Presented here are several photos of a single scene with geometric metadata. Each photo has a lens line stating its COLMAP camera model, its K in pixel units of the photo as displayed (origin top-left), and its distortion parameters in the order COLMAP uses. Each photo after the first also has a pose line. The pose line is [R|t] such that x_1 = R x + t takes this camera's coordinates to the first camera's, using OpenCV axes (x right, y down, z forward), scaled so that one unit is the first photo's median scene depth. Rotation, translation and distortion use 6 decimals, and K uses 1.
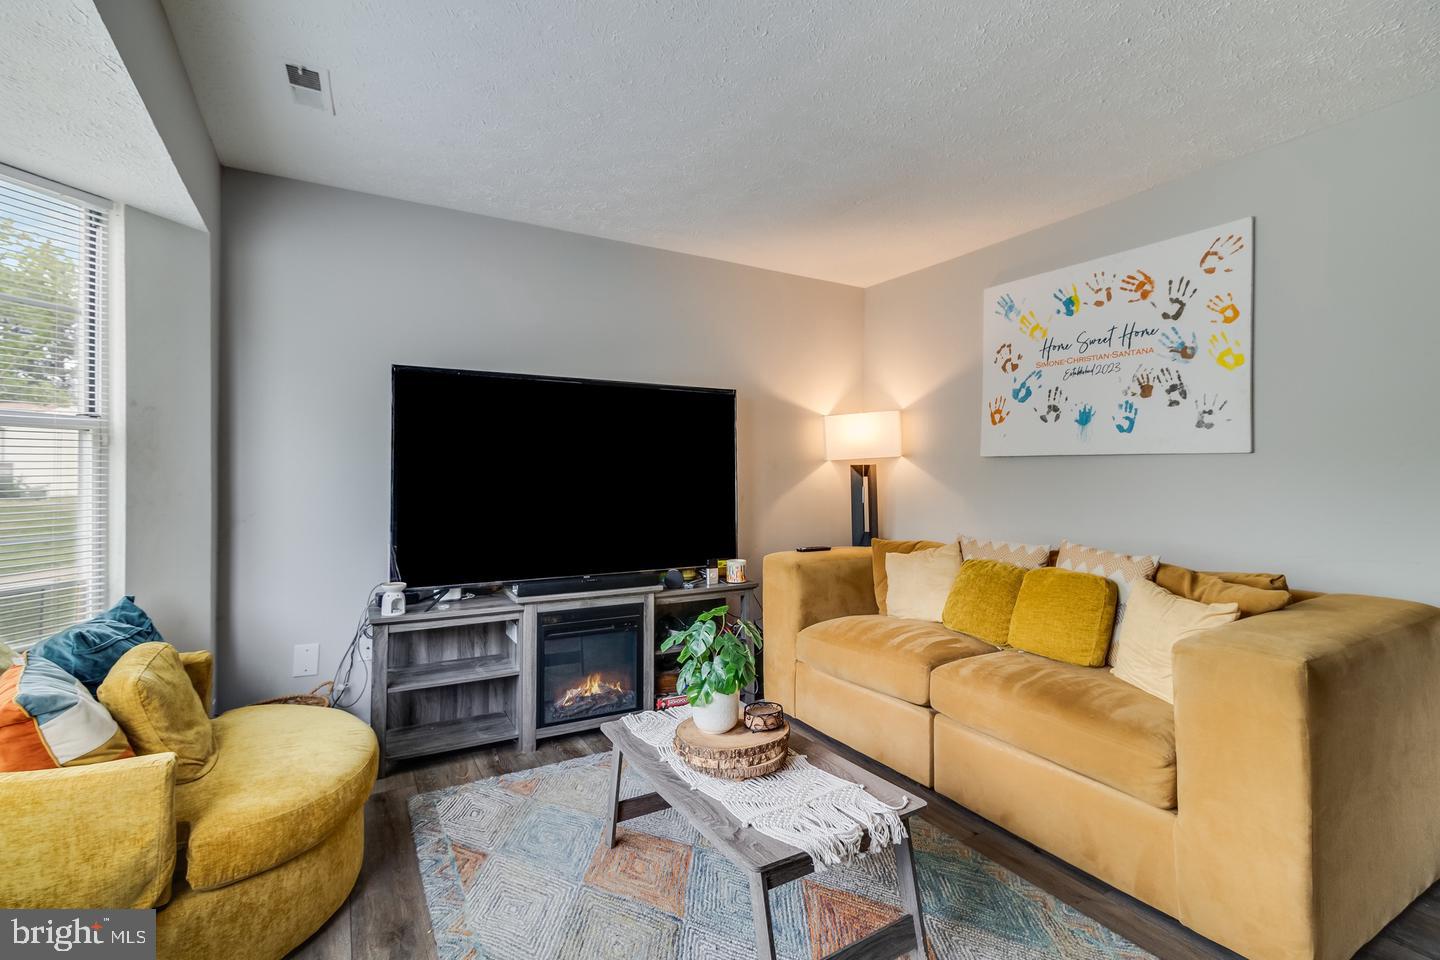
lens RADIAL K [[664.2, 0, 717.3], [0, 664.2, 467.0], [0, 0, 1]] dist [0.002091, -0.000114]
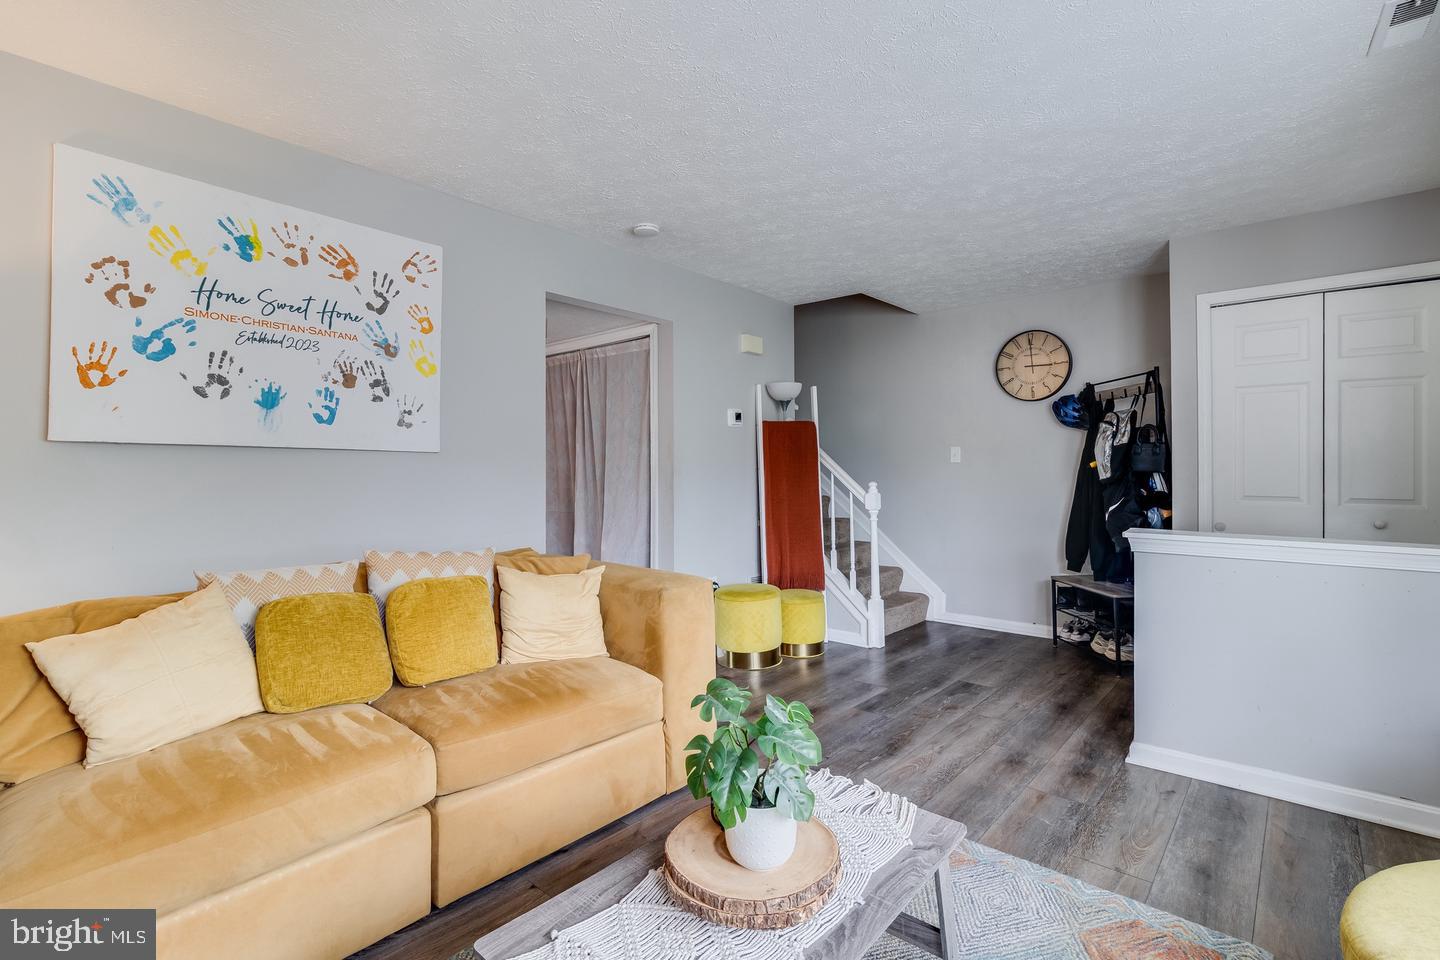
lens RADIAL K [[664.2, 0, 734.4], [0, 664.2, 466.9], [0, 0, 1]] dist [0.002091, -0.000114]
pose [[-0.336846, 0.009070, 0.941516, -0.381520], [-0.004692, 0.999925, -0.011311, 0.011873], [-0.941548, -0.008228, -0.336778, 0.779298]]
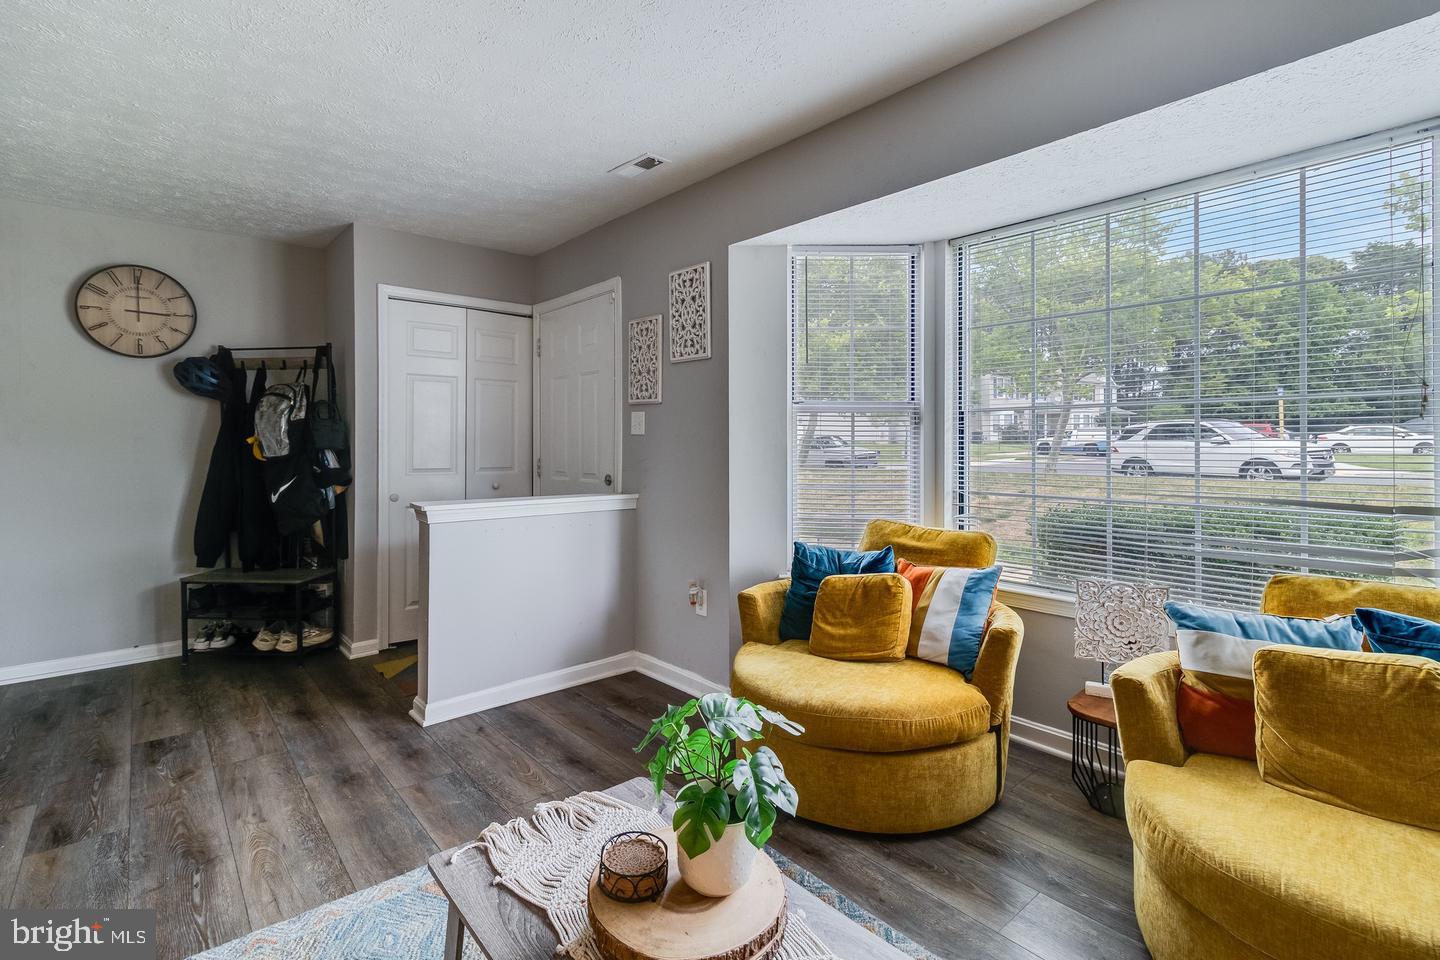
lens RADIAL K [[664.2, 0, 719.8], [0, 664.2, 445.7], [0, 0, 1]] dist [0.002091, -0.000114]
pose [[-0.981236, 0.004384, -0.192762, 0.069267], [0.006072, 0.999948, -0.008167, 0.012175], [0.192716, -0.009184, -0.981212, 0.983376]]
